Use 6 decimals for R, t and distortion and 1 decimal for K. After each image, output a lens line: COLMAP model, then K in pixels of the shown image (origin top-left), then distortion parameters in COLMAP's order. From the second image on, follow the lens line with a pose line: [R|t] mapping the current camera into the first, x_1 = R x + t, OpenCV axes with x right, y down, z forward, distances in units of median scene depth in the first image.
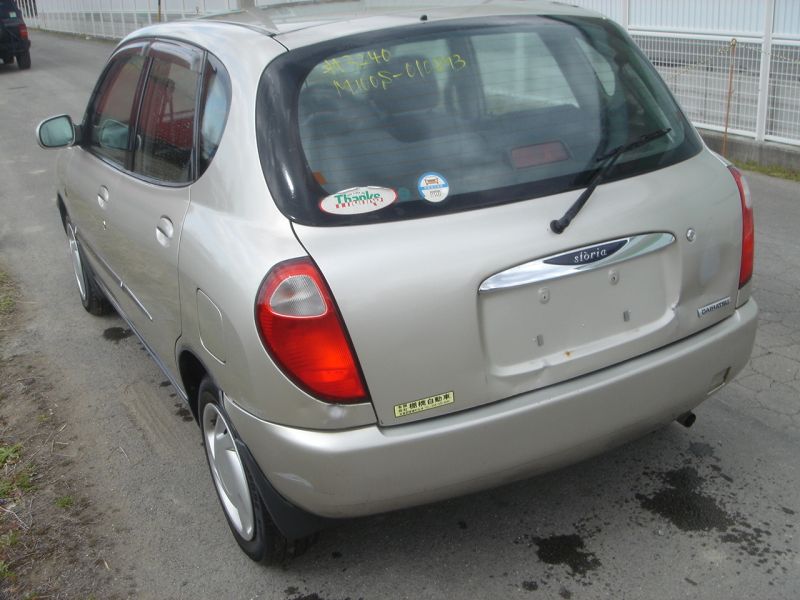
lens RADIAL K [[913.7, 0, 403.8], [0, 913.7, 300.6], [0, 0, 1]] dist [-0.180987, 0.158335]
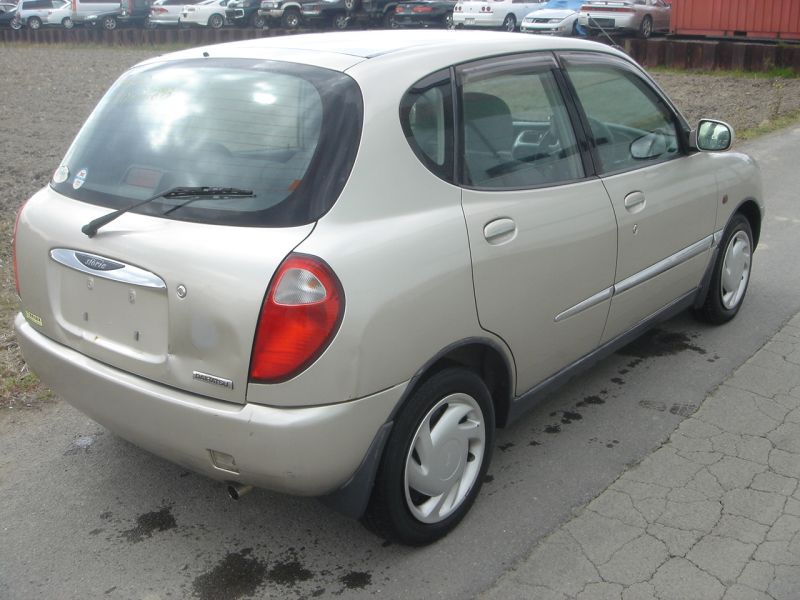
lens RADIAL K [[913.7, 0, 403.8], [0, 913.7, 300.6], [0, 0, 1]] dist [-0.180987, 0.158335]
pose [[0.380295, 0.338914, -0.860531, 1.424568], [-0.325493, 0.919959, 0.218474, -0.404252], [0.865697, 0.197012, 0.460169, 0.833988]]
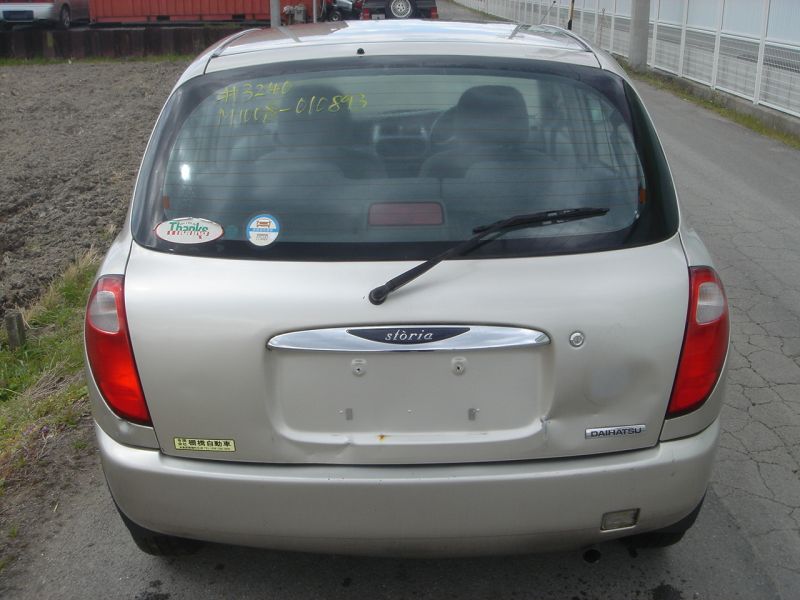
lens RADIAL K [[913.7, 0, 403.8], [0, 913.7, 300.6], [0, 0, 1]] dist [-0.180987, 0.158335]
pose [[0.880212, 0.207344, -0.426890, 0.585484], [-0.205991, 0.977279, 0.049935, -0.129538], [0.427544, 0.043982, 0.902924, 0.197616]]
